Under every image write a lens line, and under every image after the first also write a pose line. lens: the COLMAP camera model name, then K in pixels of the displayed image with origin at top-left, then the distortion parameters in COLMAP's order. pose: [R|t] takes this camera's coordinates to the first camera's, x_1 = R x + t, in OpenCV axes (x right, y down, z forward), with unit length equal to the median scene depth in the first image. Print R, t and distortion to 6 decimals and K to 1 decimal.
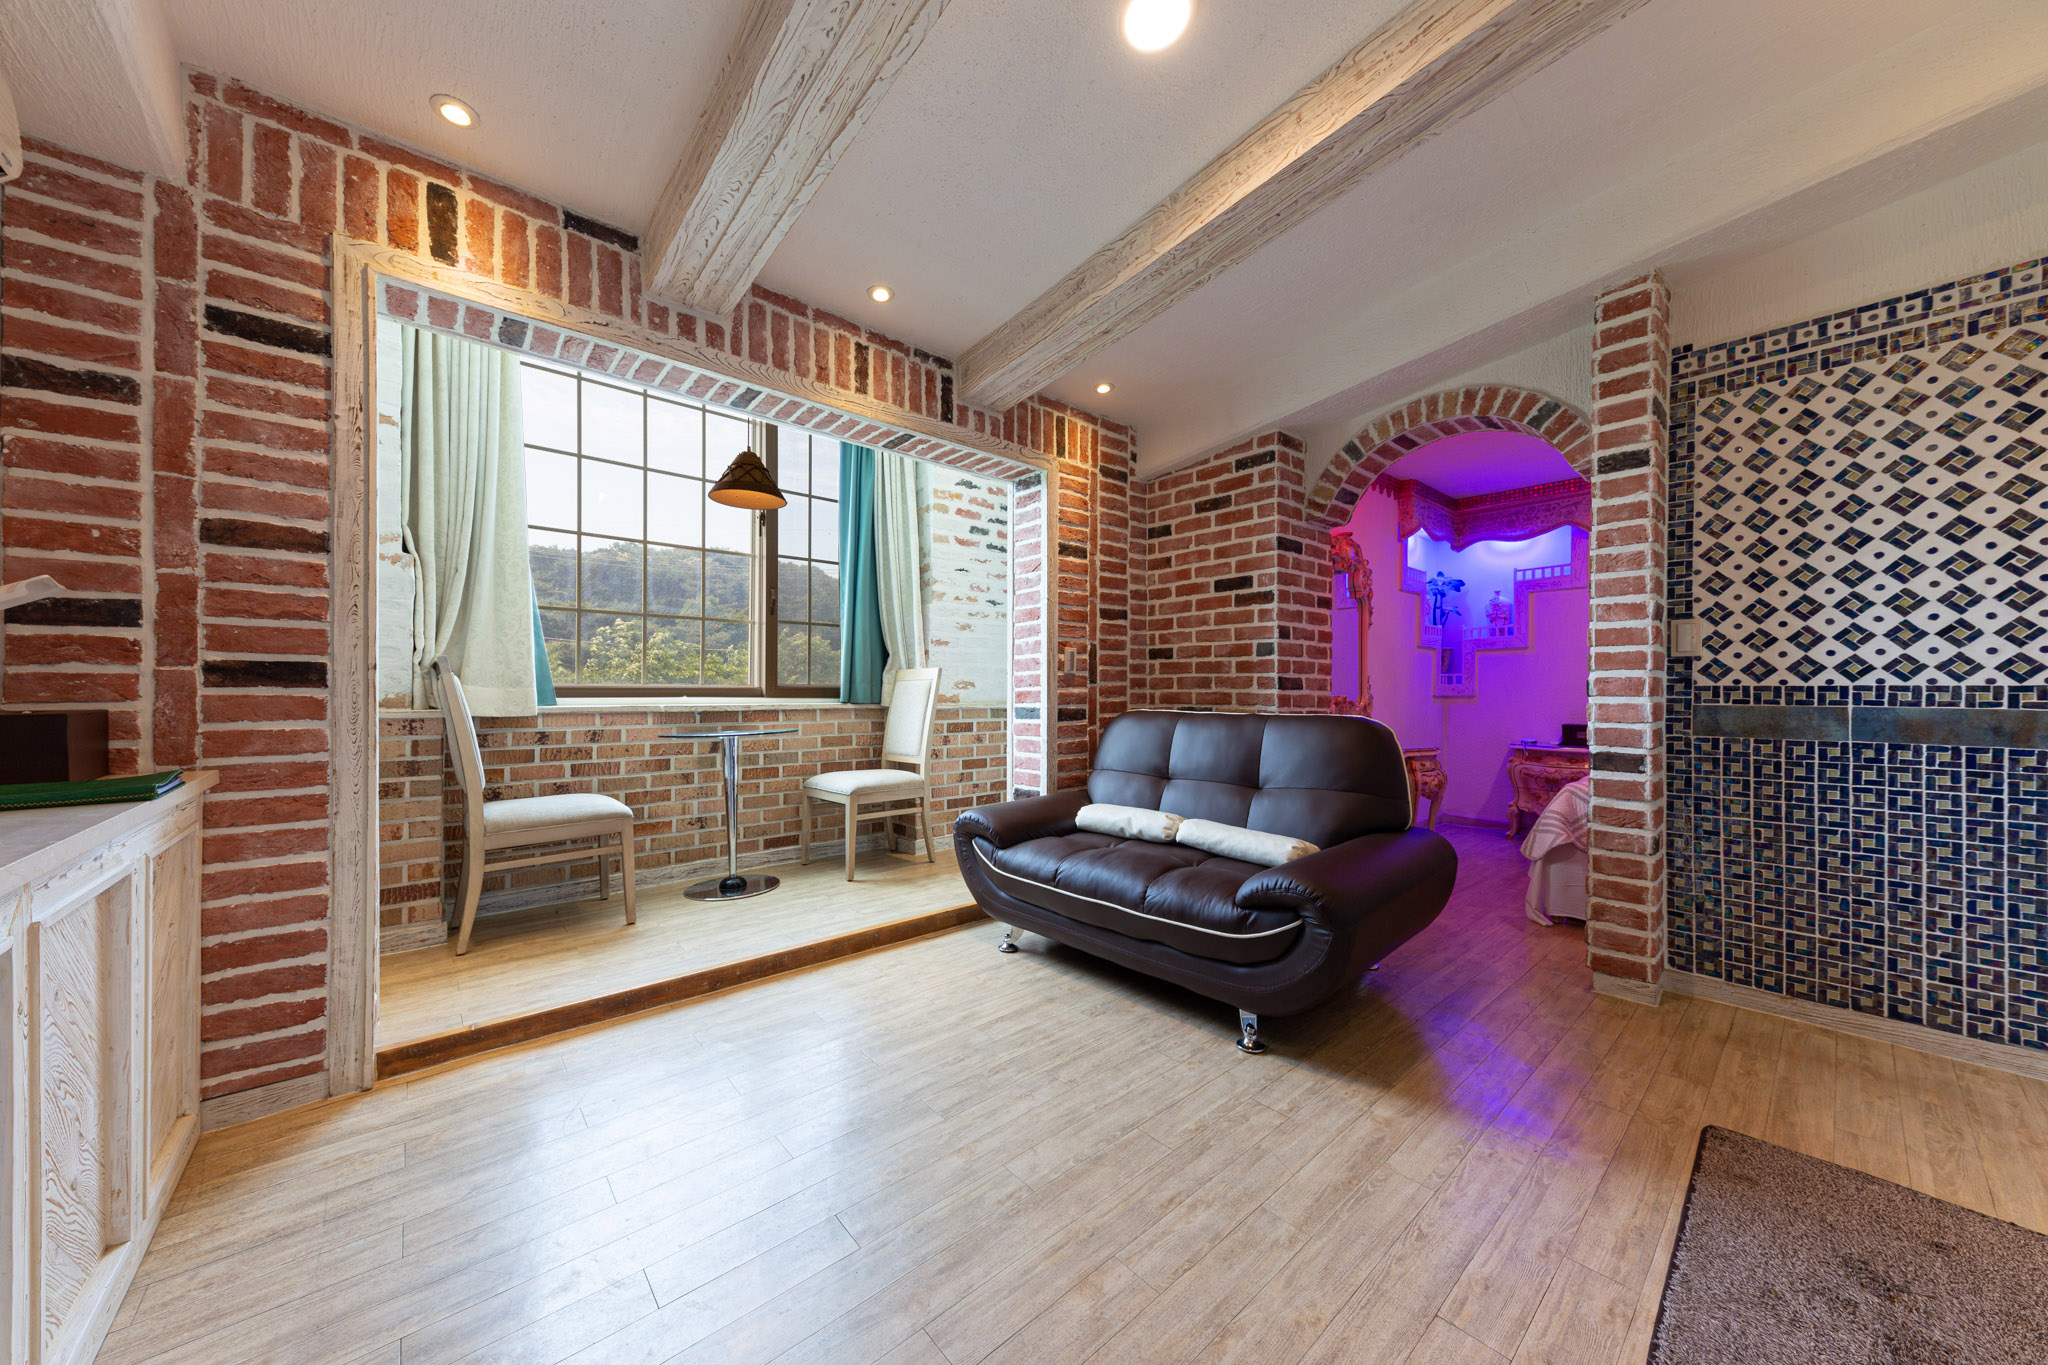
lens RADIAL K [[700.8, 0, 1028.4], [0, 700.8, 687.0], [0, 0, 1]] dist [0.009717, -0.000246]
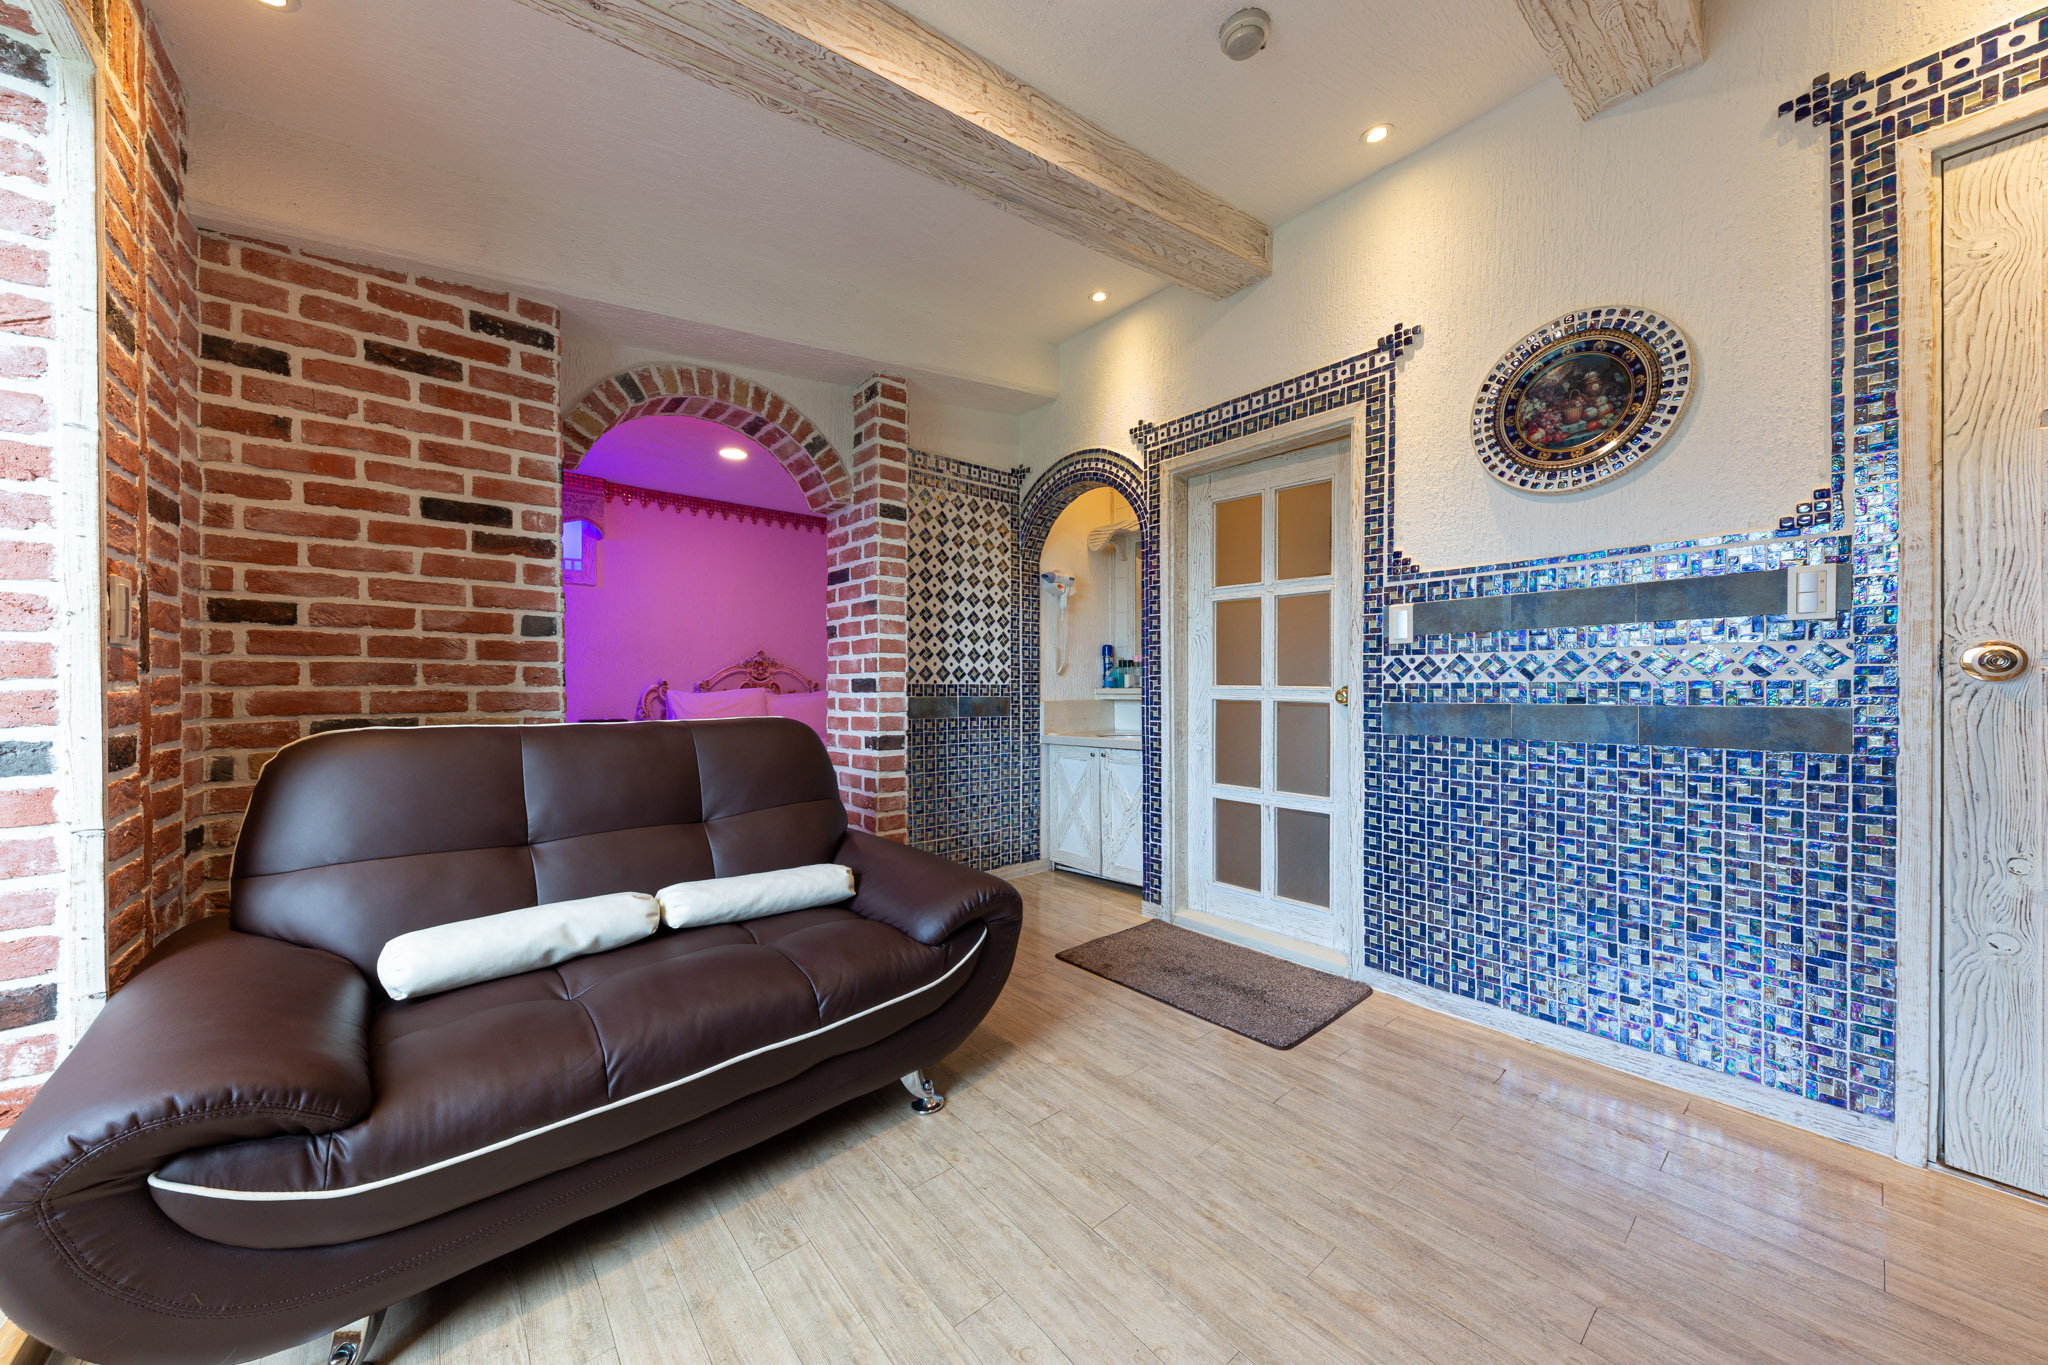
lens RADIAL K [[700.8, 0, 1026.4], [0, 700.8, 688.3], [0, 0, 1]] dist [0.009717, -0.000246]
pose [[0.015617, -0.004419, 0.999868, -0.486344], [-0.005223, 0.999976, 0.004501, -0.000552], [-0.999864, -0.005292, 0.015593, 0.788353]]
